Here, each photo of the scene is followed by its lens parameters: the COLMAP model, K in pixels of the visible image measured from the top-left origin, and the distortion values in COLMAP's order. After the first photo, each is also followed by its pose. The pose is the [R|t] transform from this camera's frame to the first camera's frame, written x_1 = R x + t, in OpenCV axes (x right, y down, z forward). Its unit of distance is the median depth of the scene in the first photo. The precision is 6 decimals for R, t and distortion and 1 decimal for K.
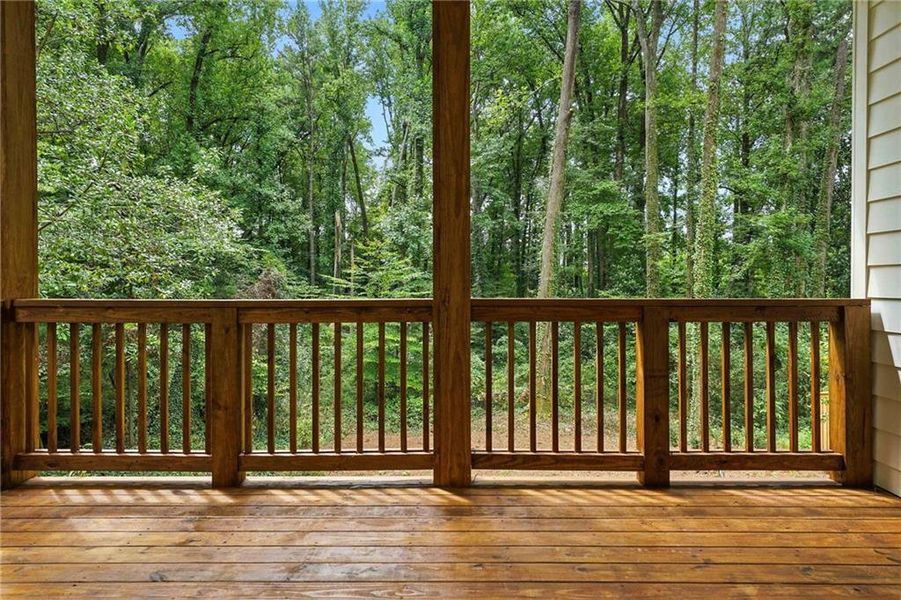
lens RADIAL K [[625.1, 0, 450.0], [0, 625.1, 274.1], [0, 0, 1]] dist [0.008417, 0.001911]
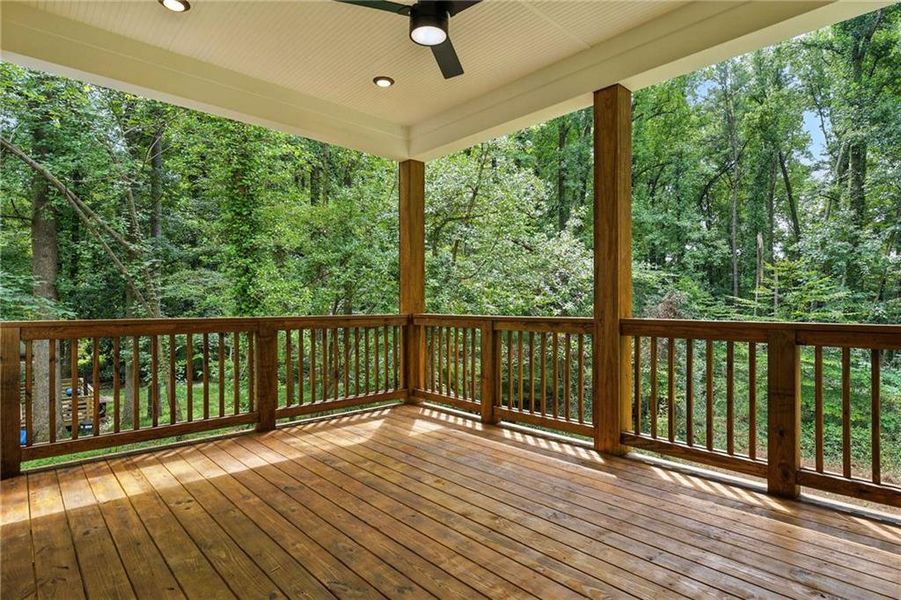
lens RADIAL K [[597.7, 0, 446.4], [0, 597.7, 296.9], [0, 0, 1]] dist [0.018680, -0.001659]
pose [[0.599029, -0.007833, -0.800689, 0.477824], [0.020148, 0.999783, 0.005293, -0.012962], [0.800474, -0.019303, 0.599057, -0.047565]]
